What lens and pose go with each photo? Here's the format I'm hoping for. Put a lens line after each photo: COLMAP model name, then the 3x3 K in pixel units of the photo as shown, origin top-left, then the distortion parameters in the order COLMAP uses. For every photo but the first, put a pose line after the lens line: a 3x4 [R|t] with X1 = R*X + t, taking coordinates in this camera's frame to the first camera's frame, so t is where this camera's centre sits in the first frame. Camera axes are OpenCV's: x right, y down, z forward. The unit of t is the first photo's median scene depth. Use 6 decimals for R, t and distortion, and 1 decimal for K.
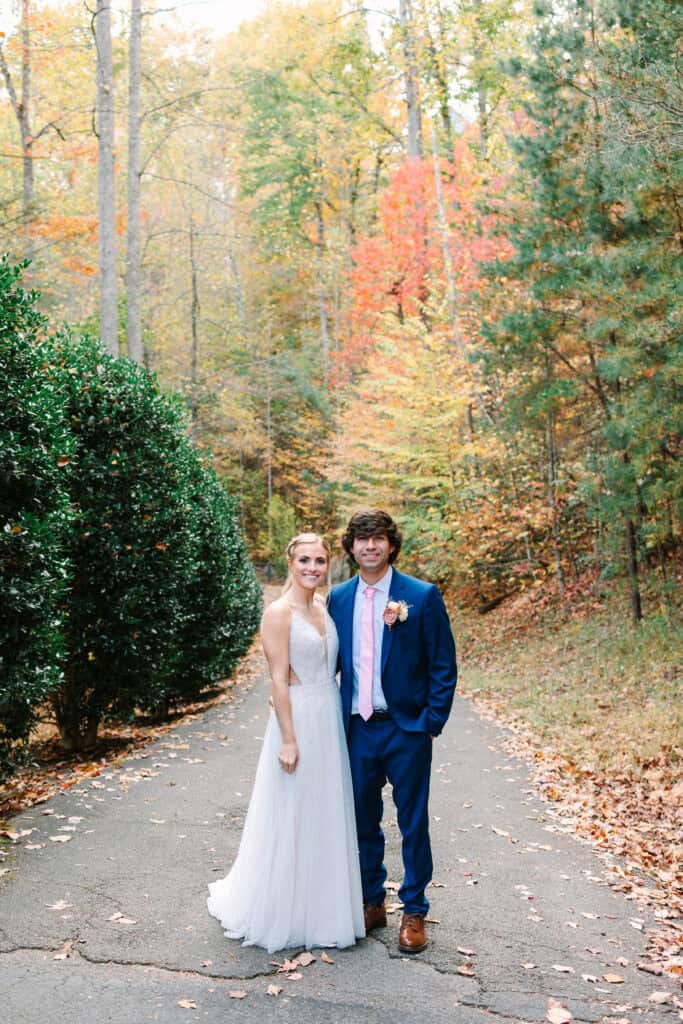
lens RADIAL K [[1193.6, 0, 348.0], [0, 1193.6, 511.3], [0, 0, 1]] dist [0.024289, 0.011355]
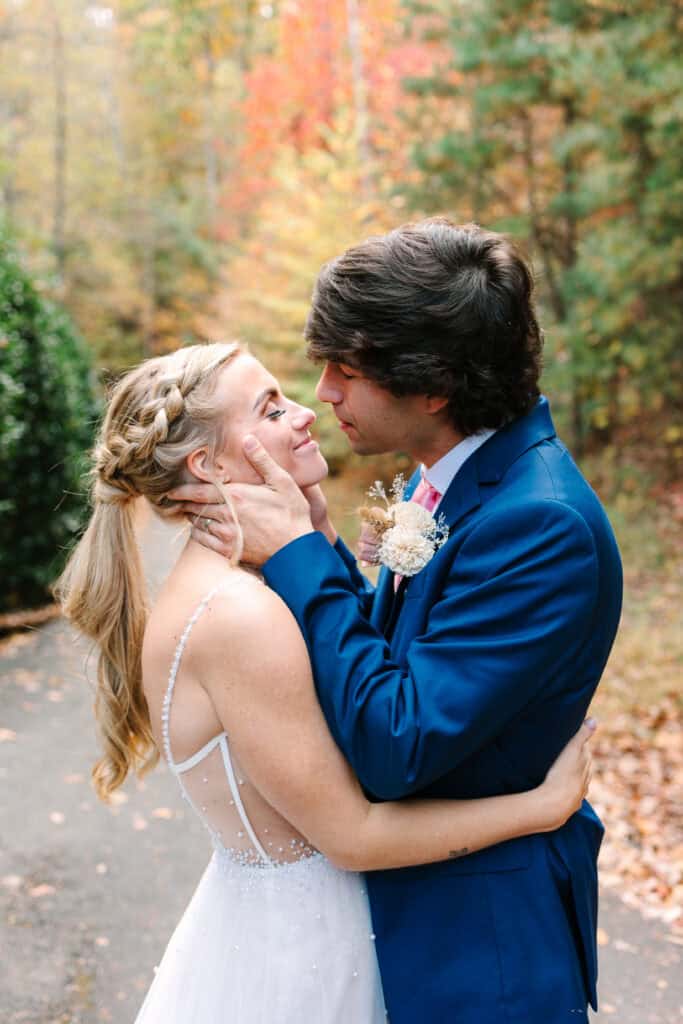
lens RADIAL K [[1193.6, 0, 348.0], [0, 1193.6, 511.3], [0, 0, 1]] dist [0.024289, 0.011355]
pose [[0.994711, 0.025737, 0.099433, -0.002395], [-0.035752, 0.994315, 0.100295, 0.008305], [-0.096287, -0.103320, 0.989977, 0.174602]]
